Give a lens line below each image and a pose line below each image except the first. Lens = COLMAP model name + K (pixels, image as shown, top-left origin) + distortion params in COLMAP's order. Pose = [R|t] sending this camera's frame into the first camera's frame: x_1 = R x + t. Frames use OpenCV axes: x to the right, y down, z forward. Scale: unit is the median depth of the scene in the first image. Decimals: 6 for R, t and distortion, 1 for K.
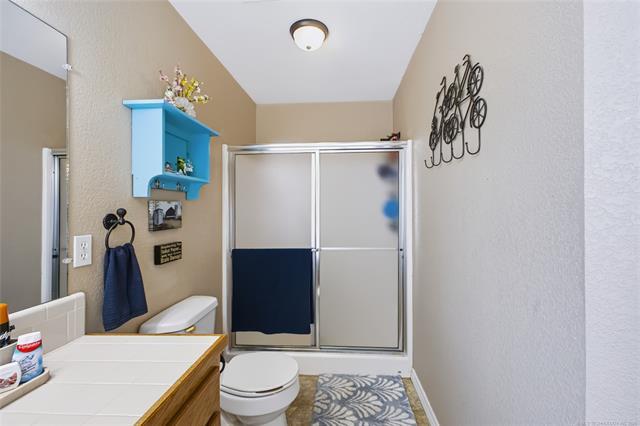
lens RADIAL K [[282.4, 0, 330.6], [0, 282.4, 209.4], [0, 0, 1]] dist [0.012497, -0.003018]
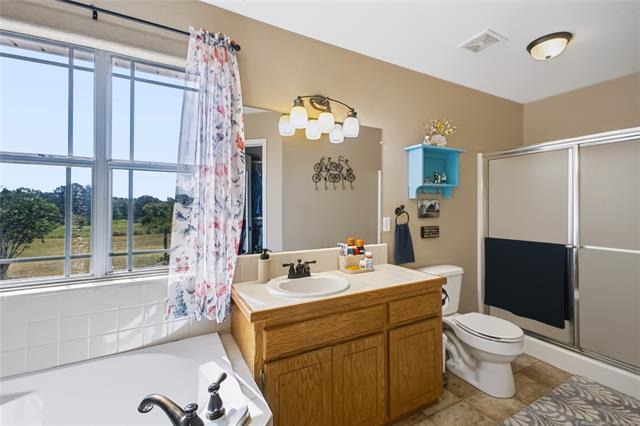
lens RADIAL K [[282.4, 0, 320.3], [0, 282.4, 206.2], [0, 0, 1]] dist [0.012497, -0.003018]
pose [[0.531944, 0.008198, -0.846740, 0.457085], [-0.000419, 0.999956, 0.009418, -0.008902], [0.846779, -0.004655, 0.531924, -0.383736]]
